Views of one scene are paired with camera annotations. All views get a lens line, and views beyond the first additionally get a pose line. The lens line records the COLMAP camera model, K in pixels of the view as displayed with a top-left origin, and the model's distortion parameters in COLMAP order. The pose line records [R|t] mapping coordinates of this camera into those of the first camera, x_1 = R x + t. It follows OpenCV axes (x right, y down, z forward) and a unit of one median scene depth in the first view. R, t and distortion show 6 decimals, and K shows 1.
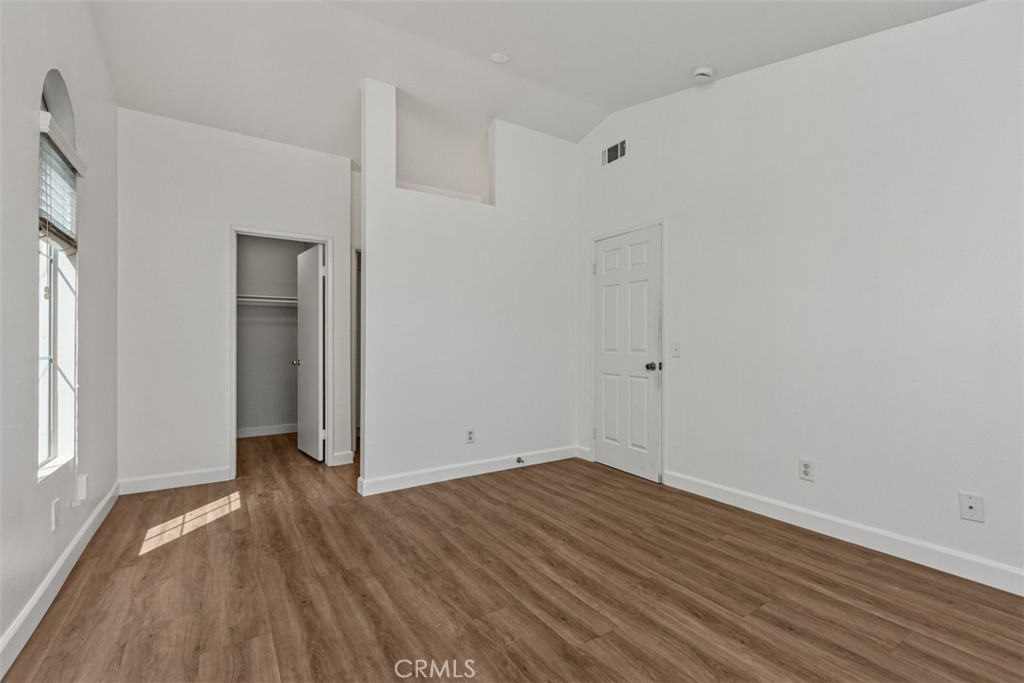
lens RADIAL K [[466.8, 0, 512.0], [0, 466.8, 341.5], [0, 0, 1]] dist [-0.002823, -0.000242]
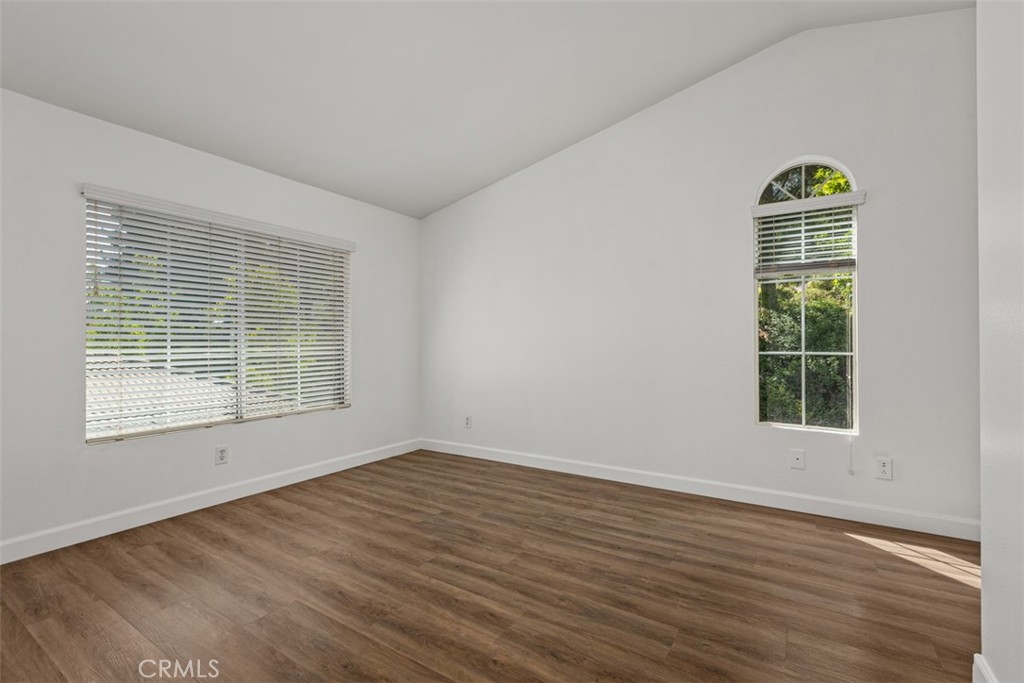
lens RADIAL K [[466.8, 0, 512.0], [0, 466.8, 341.5], [0, 0, 1]] dist [-0.002823, -0.000242]
pose [[-0.918385, 0.005201, -0.395653, 0.403484], [0.008746, 0.999936, -0.007156, 0.005802], [0.395591, -0.010032, -0.918372, 1.913712]]
